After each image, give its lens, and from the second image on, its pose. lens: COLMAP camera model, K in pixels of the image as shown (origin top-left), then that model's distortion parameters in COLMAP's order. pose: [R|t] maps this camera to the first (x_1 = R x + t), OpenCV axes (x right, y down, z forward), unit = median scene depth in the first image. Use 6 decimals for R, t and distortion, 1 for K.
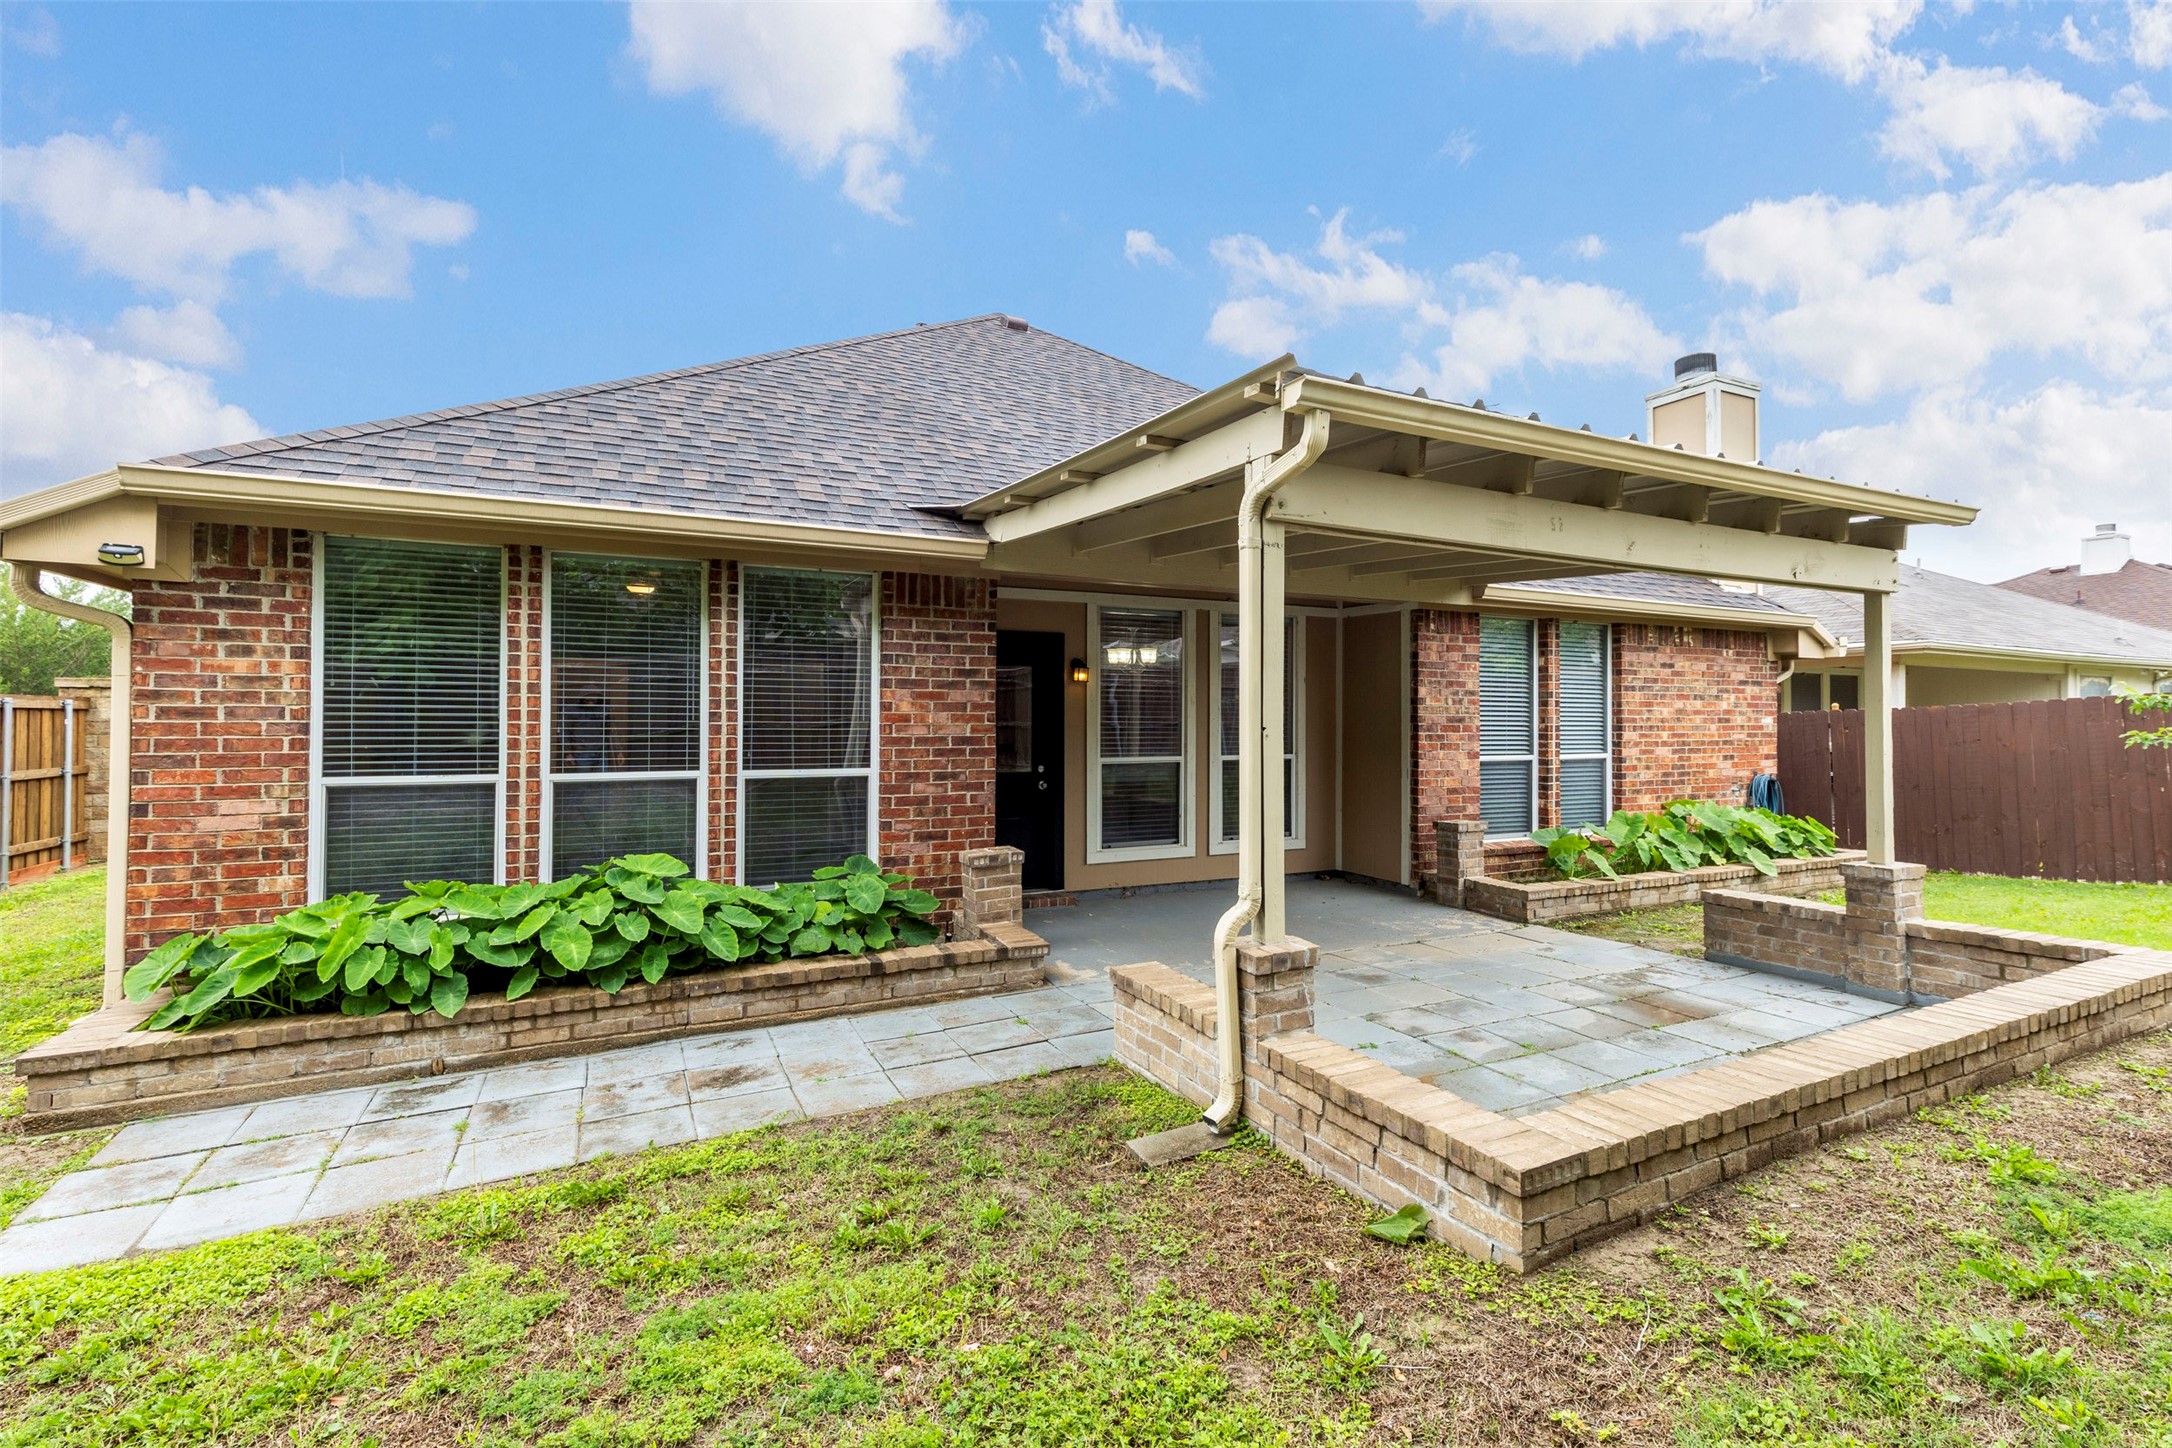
lens RADIAL K [[966.4, 0, 1096.5], [0, 966.4, 685.3], [0, 0, 1]] dist [0.003151, -0.000525]
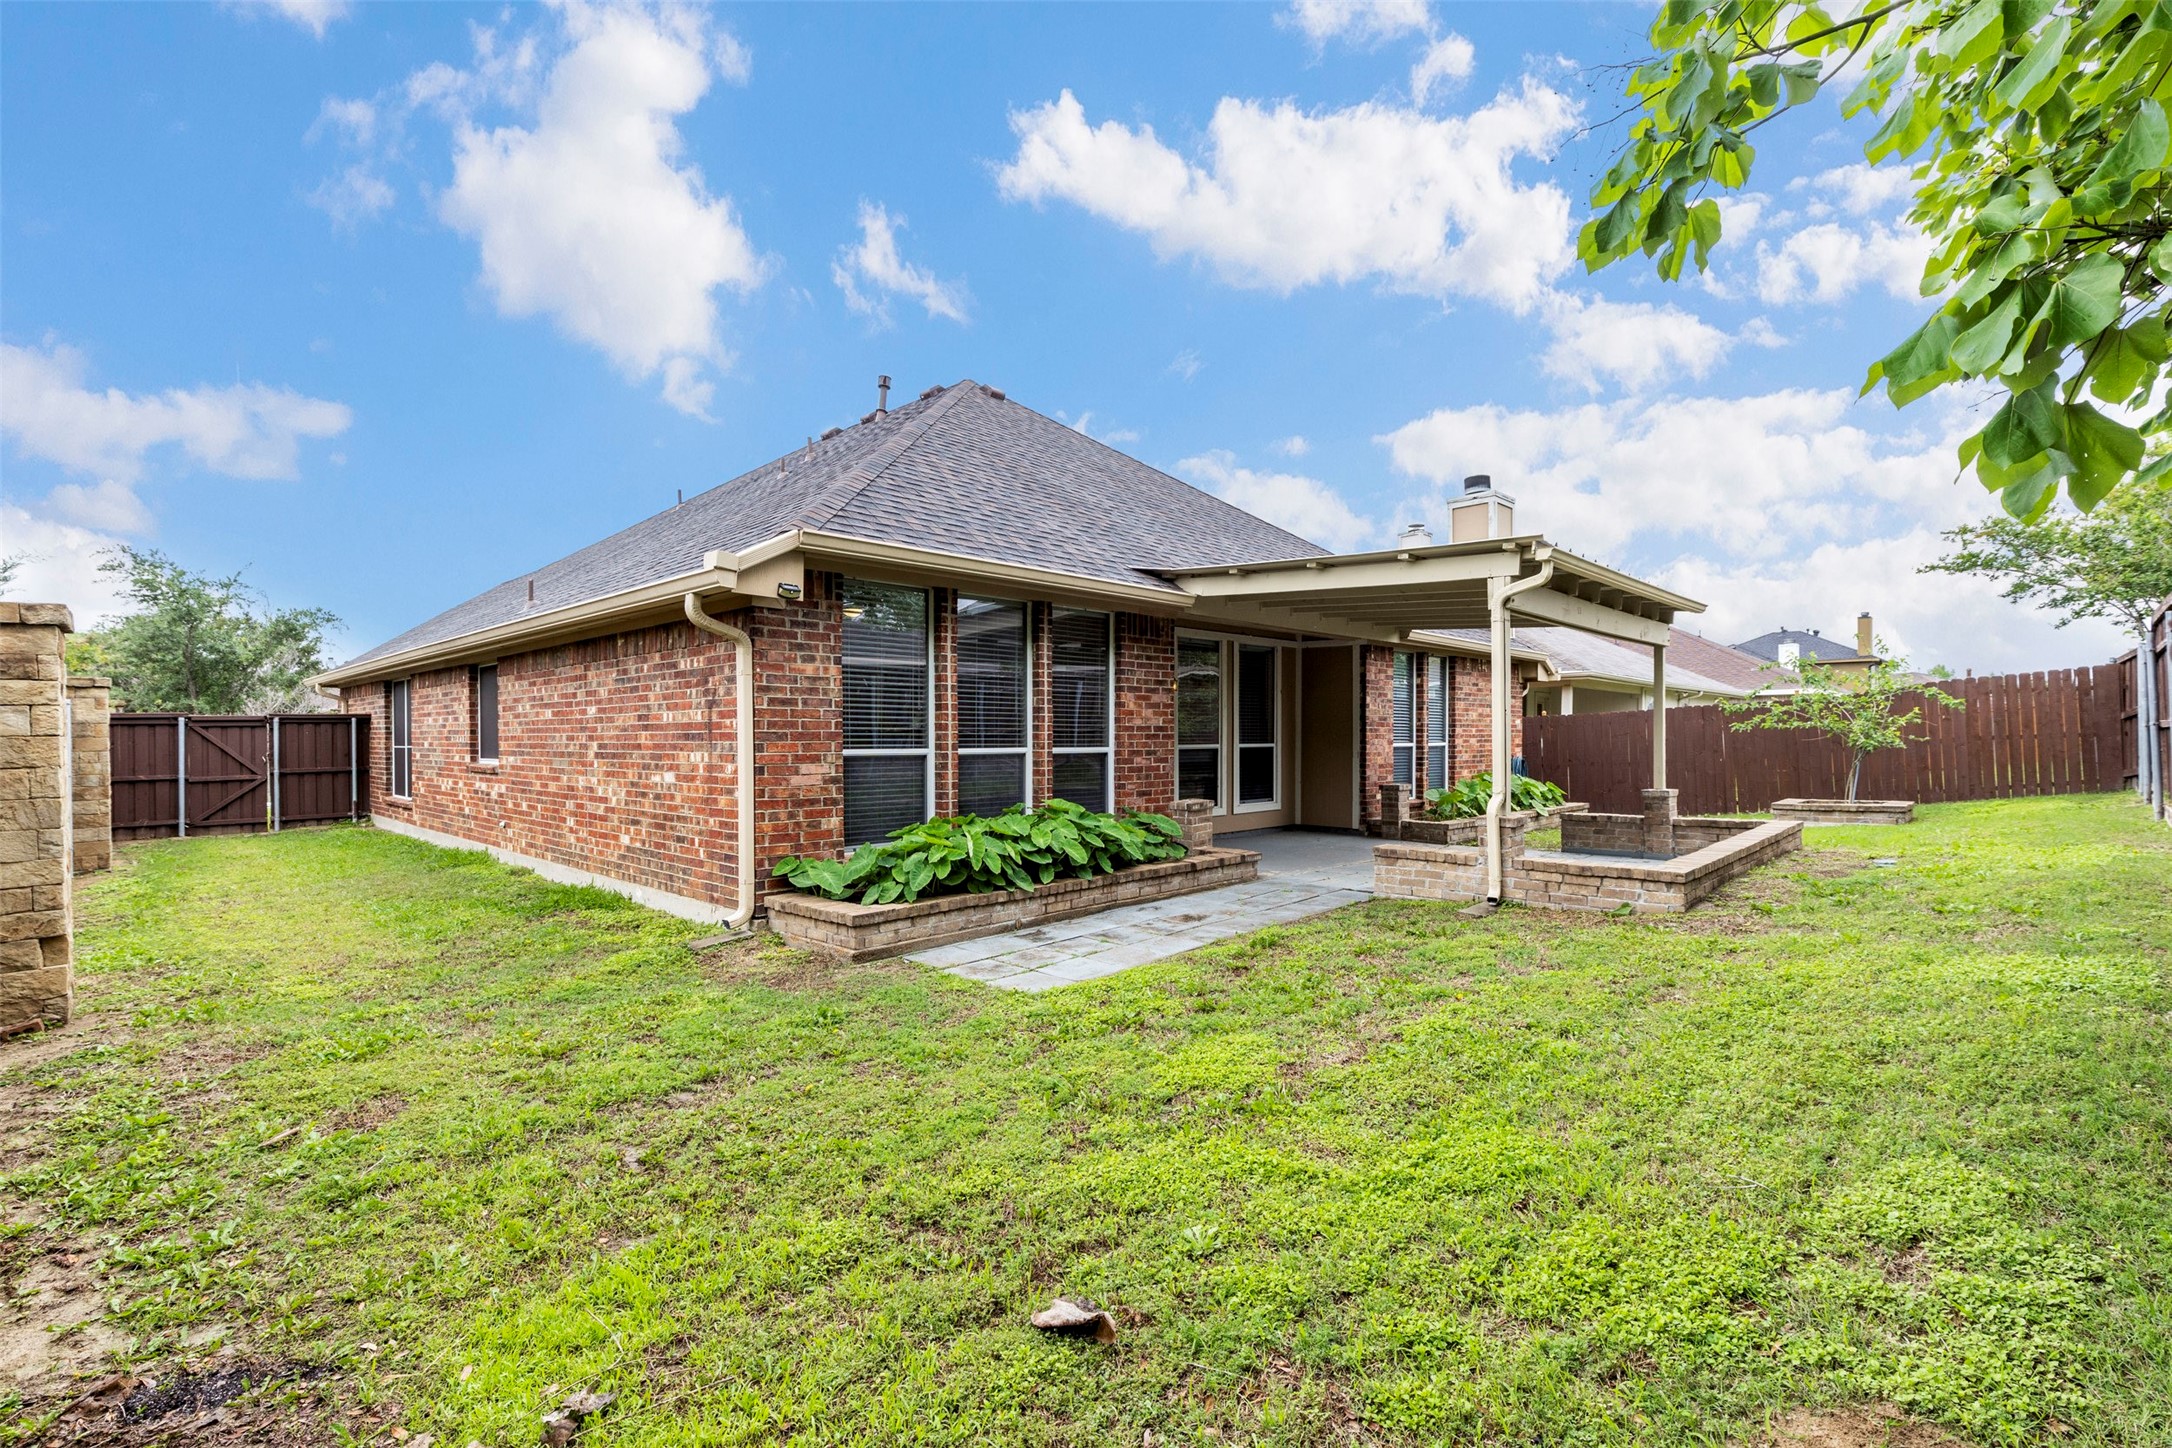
lens RADIAL K [[966.4, 0, 1088.0], [0, 966.4, 721.4], [0, 0, 1]] dist [0.003151, -0.000525]
pose [[0.944864, 0.001311, 0.327461, -0.738400], [-0.008097, 0.999780, 0.019360, 0.019390], [-0.327363, -0.020944, 0.944666, -0.357785]]
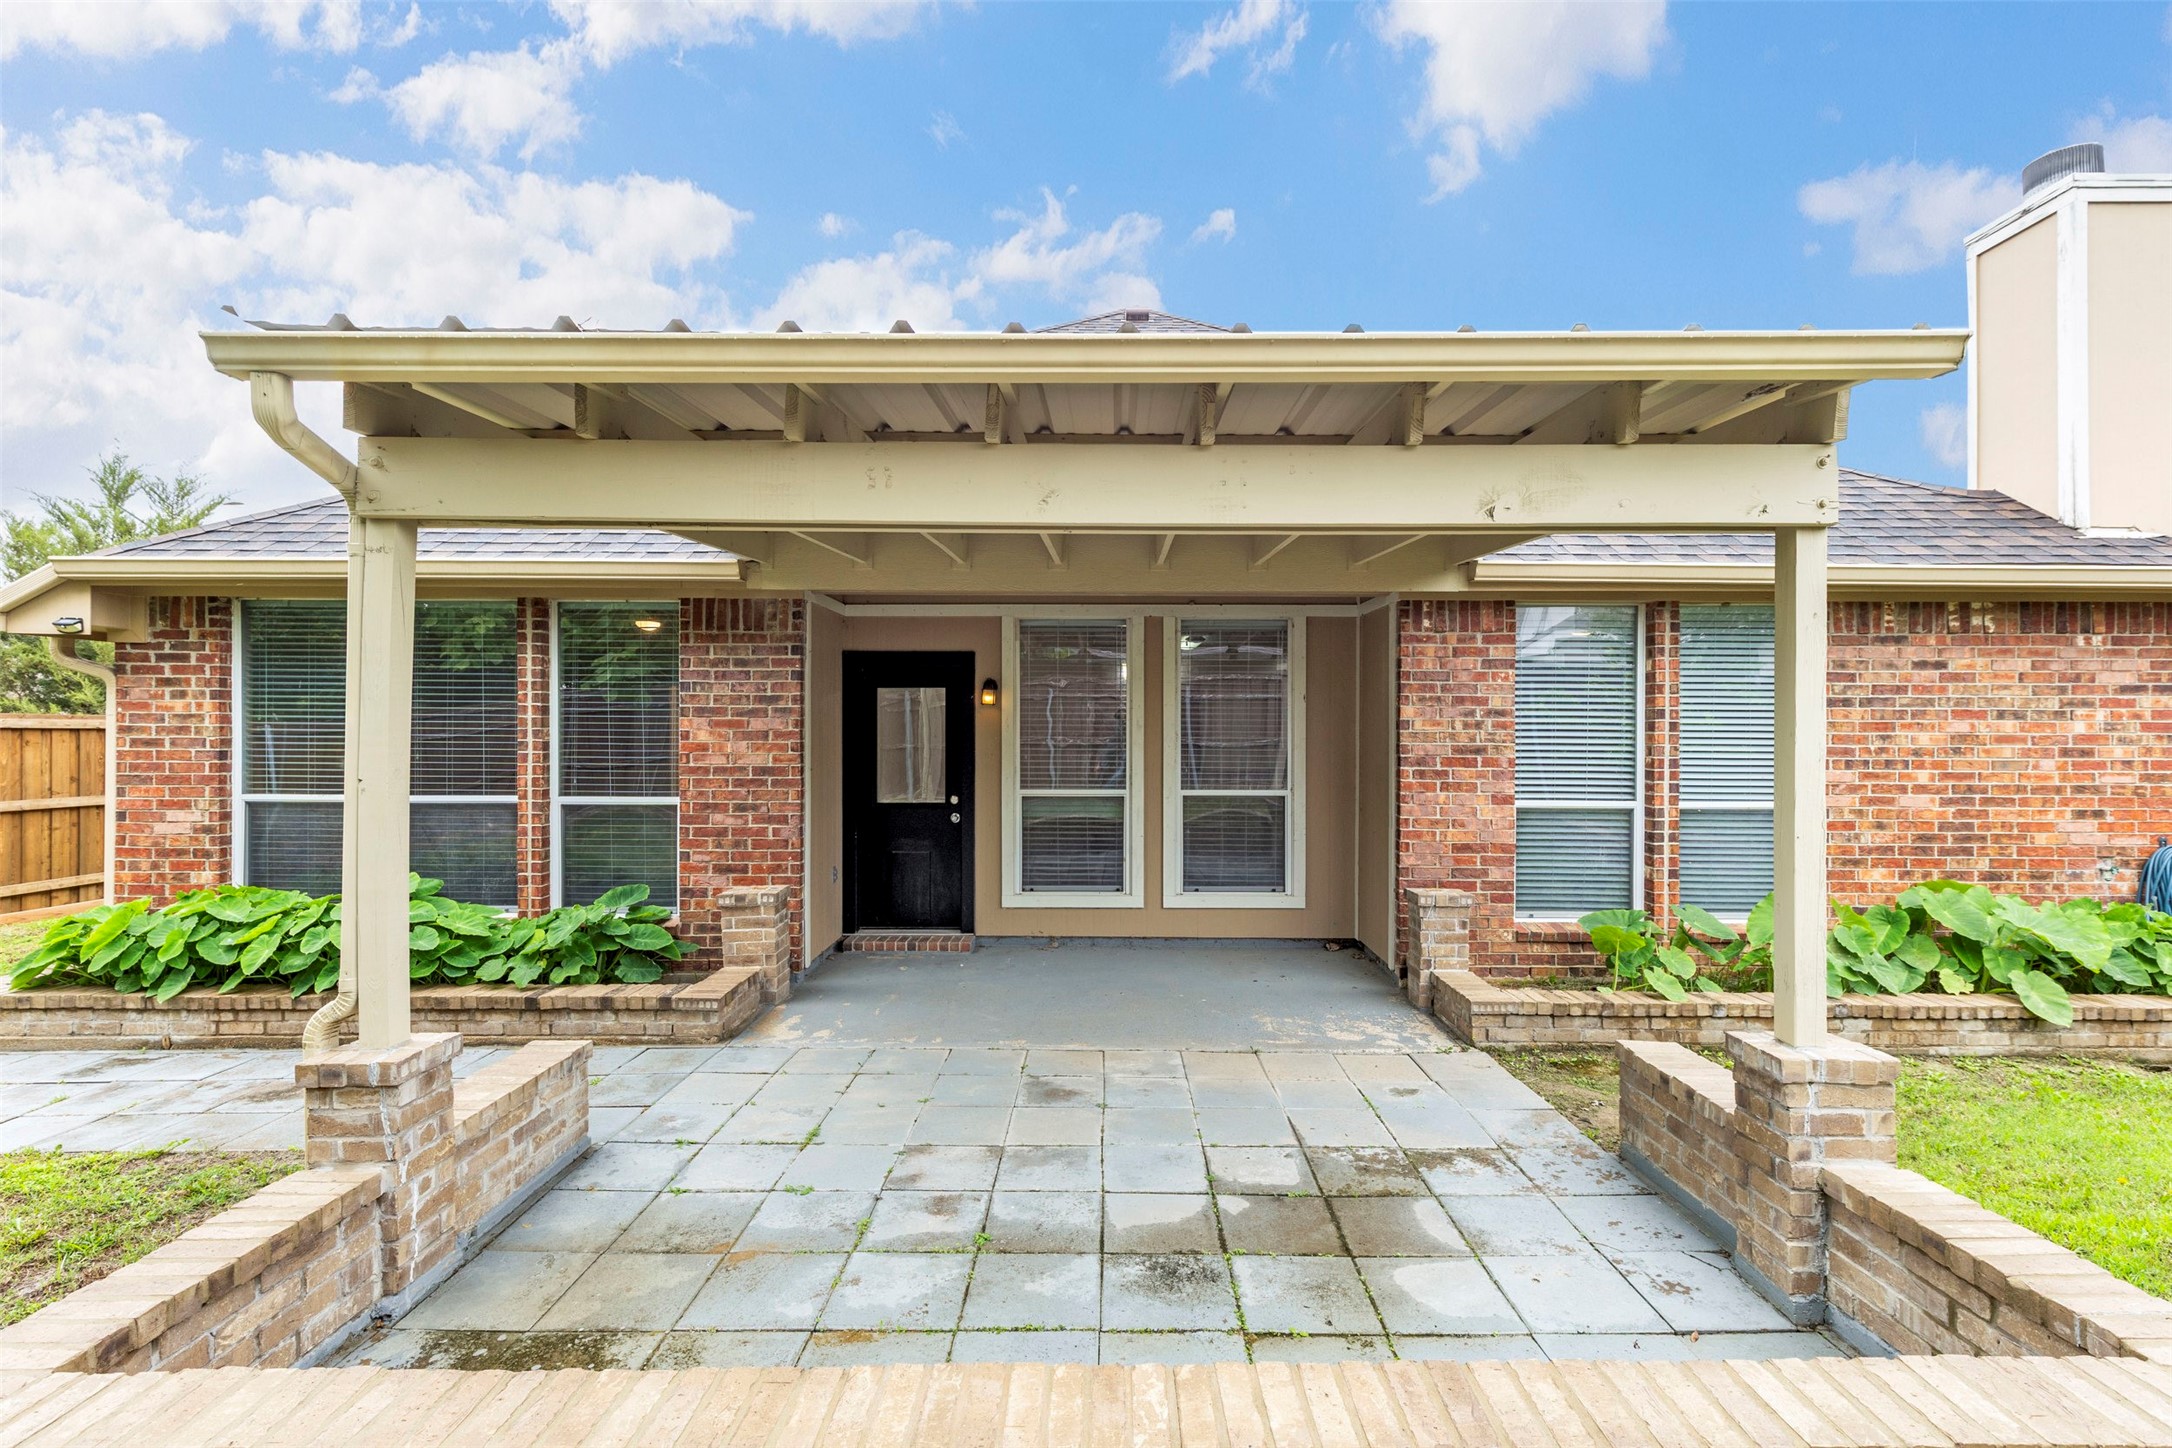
lens RADIAL K [[966.4, 0, 1103.7], [0, 966.4, 711.8], [0, 0, 1]] dist [0.003151, -0.000525]
pose [[0.894673, -0.007145, -0.446665, 0.602778], [0.014428, 0.999813, 0.012906, -0.008720], [0.446489, -0.017991, 0.894608, 0.306674]]
